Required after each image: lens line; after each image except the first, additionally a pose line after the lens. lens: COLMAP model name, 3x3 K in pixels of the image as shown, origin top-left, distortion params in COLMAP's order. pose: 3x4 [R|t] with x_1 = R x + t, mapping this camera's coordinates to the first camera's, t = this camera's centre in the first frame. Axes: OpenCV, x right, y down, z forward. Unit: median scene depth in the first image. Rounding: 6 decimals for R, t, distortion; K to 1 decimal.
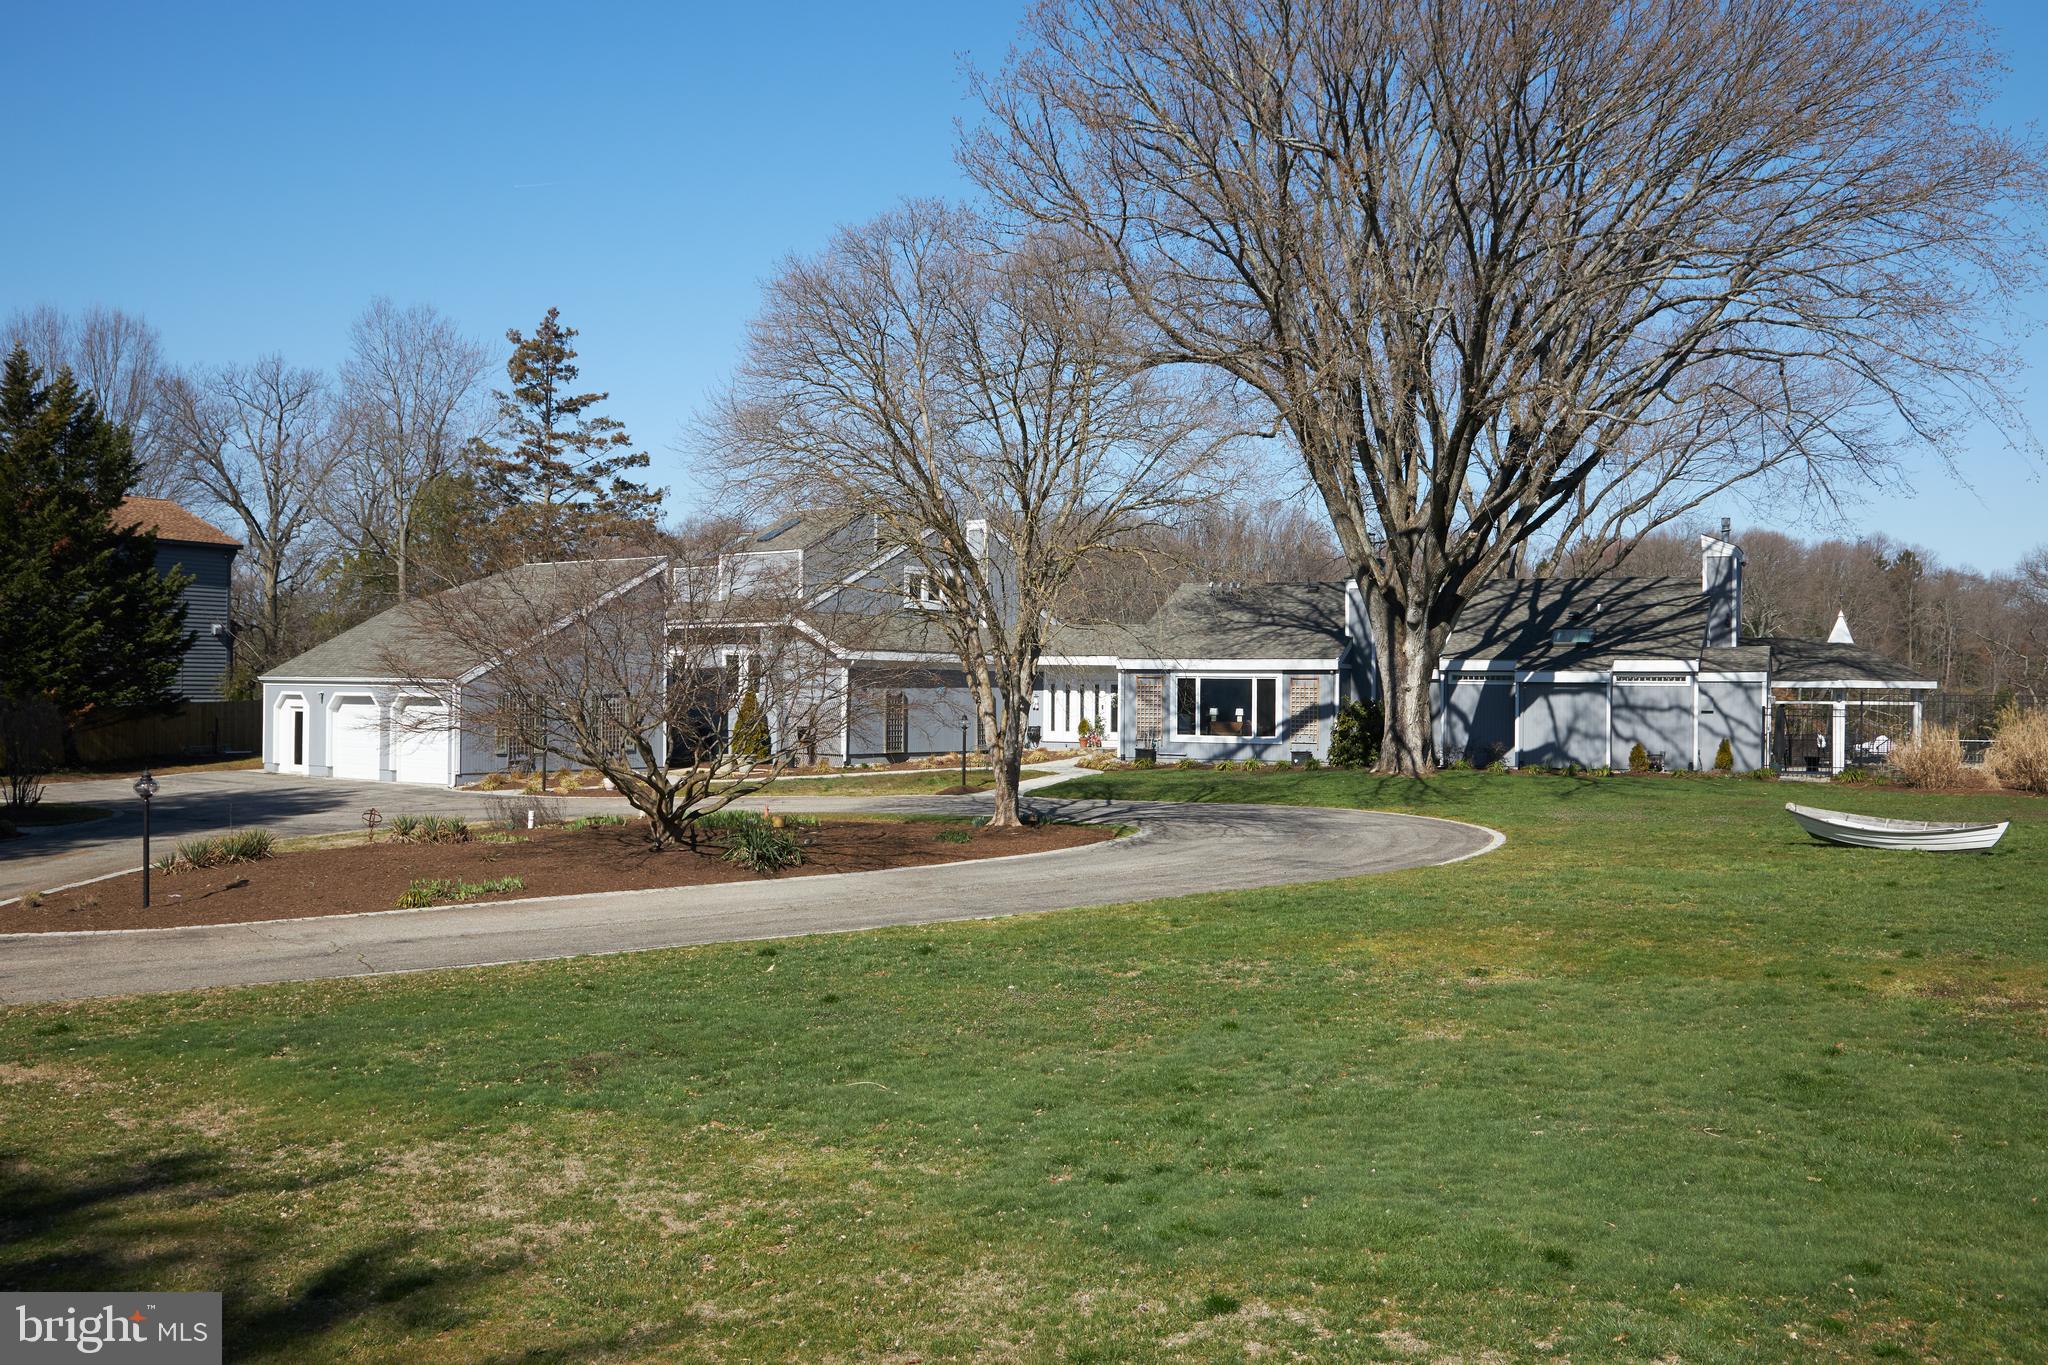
lens RADIAL K [[1852.1, 0, 1026.7], [0, 1852.1, 670.1], [0, 0, 1]] dist [-0.031883, 0.112344]
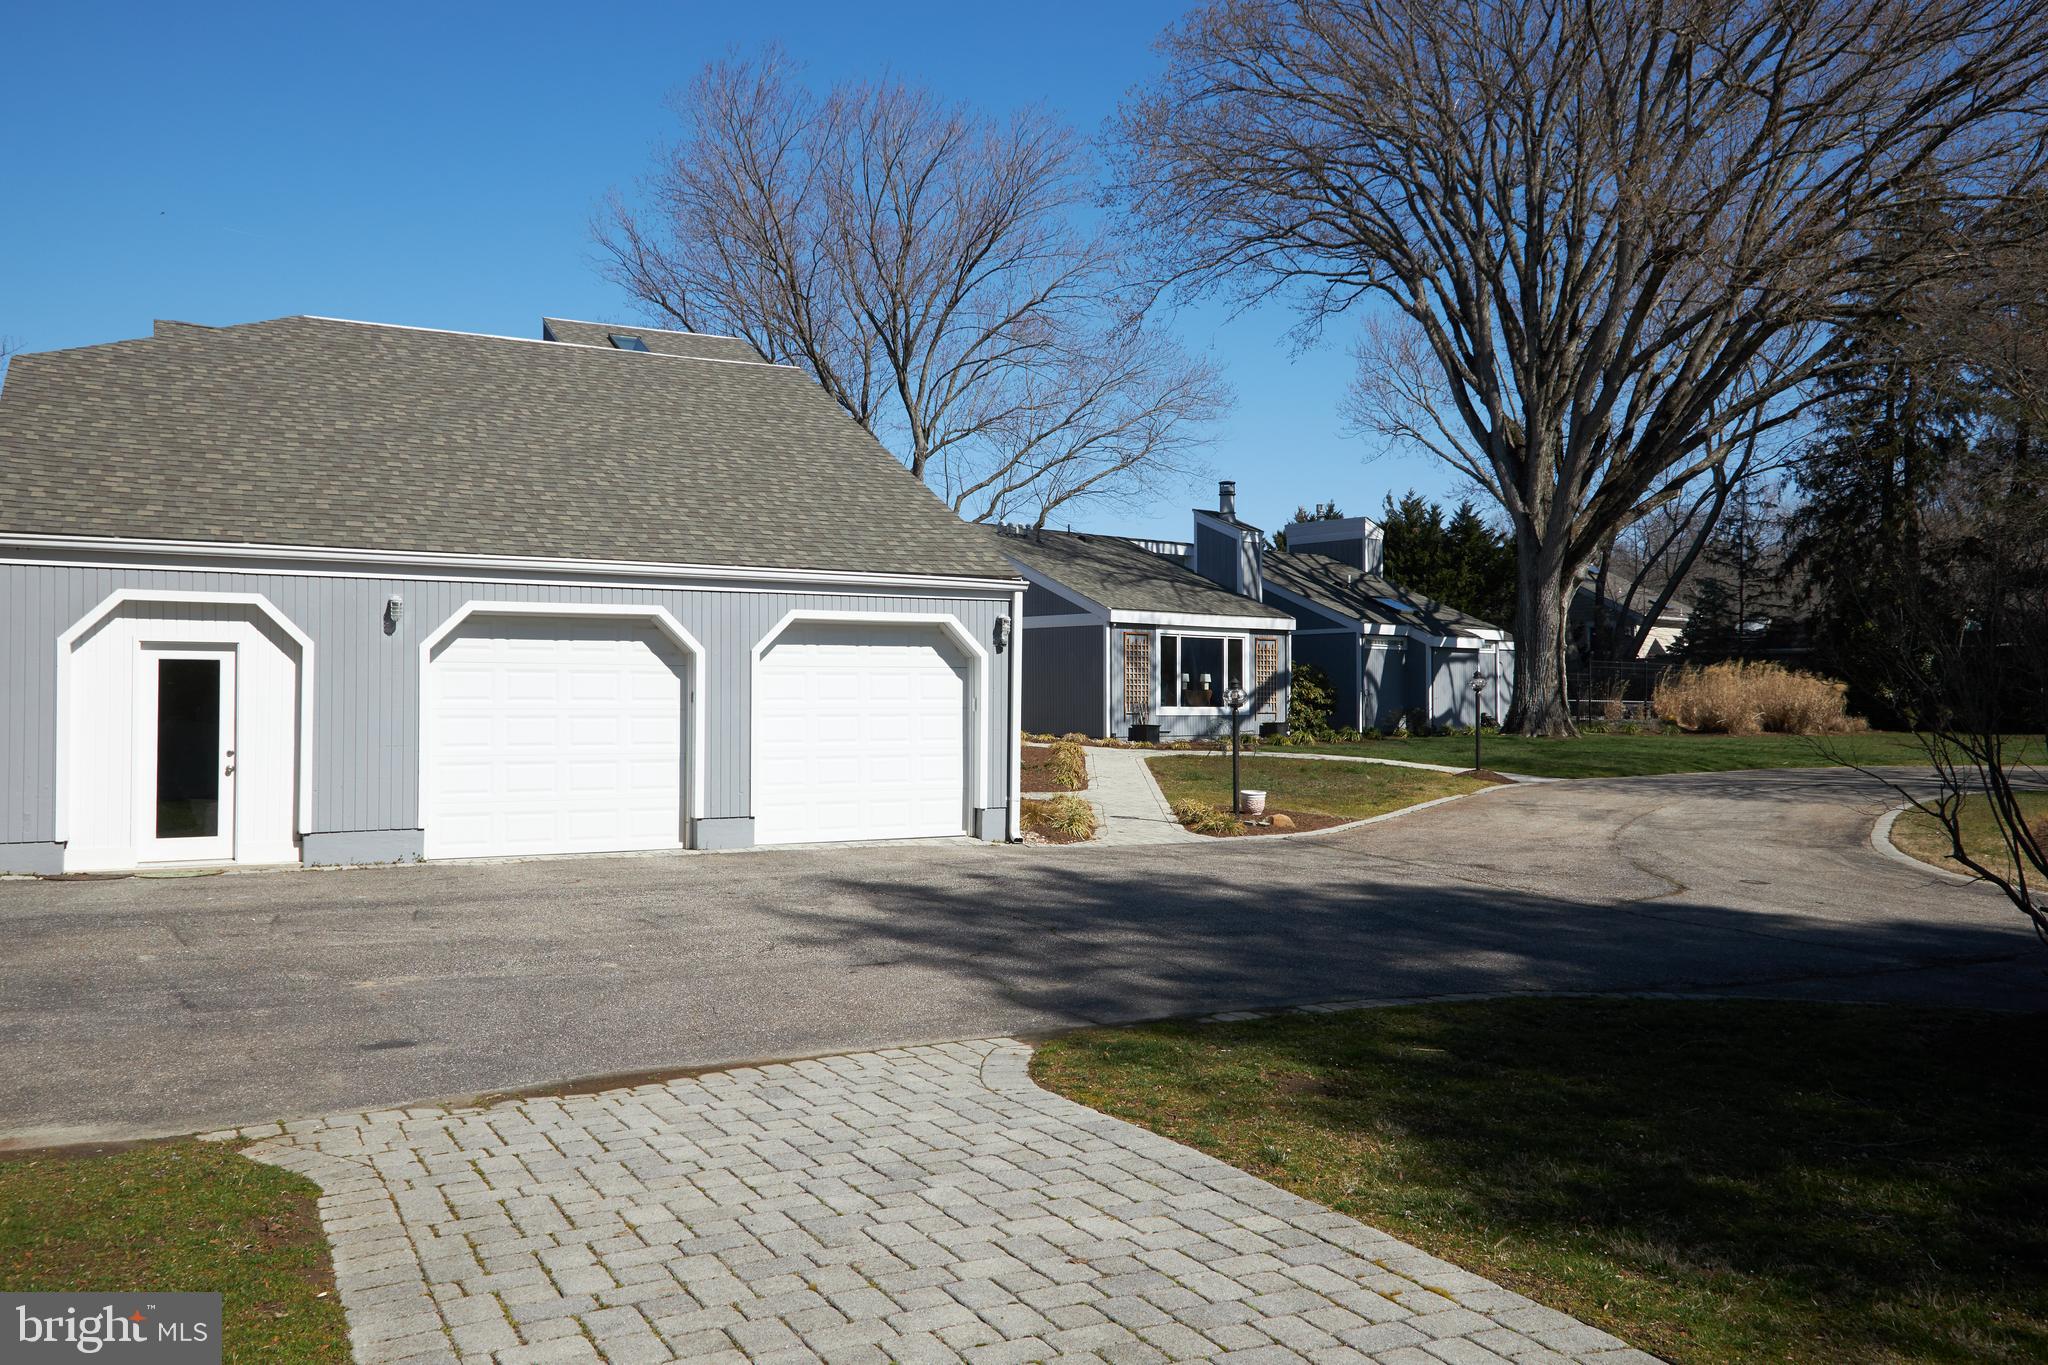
lens RADIAL K [[1705.8, 0, 985.7], [0, 1705.8, 682.7], [0, 0, 1]] dist [0.137793, -0.004281]
pose [[0.433024, 0.005114, 0.901368, -0.632174], [-0.013524, 0.999908, 0.000824, 0.025690], [-0.901281, -0.012547, 0.433054, 0.756370]]
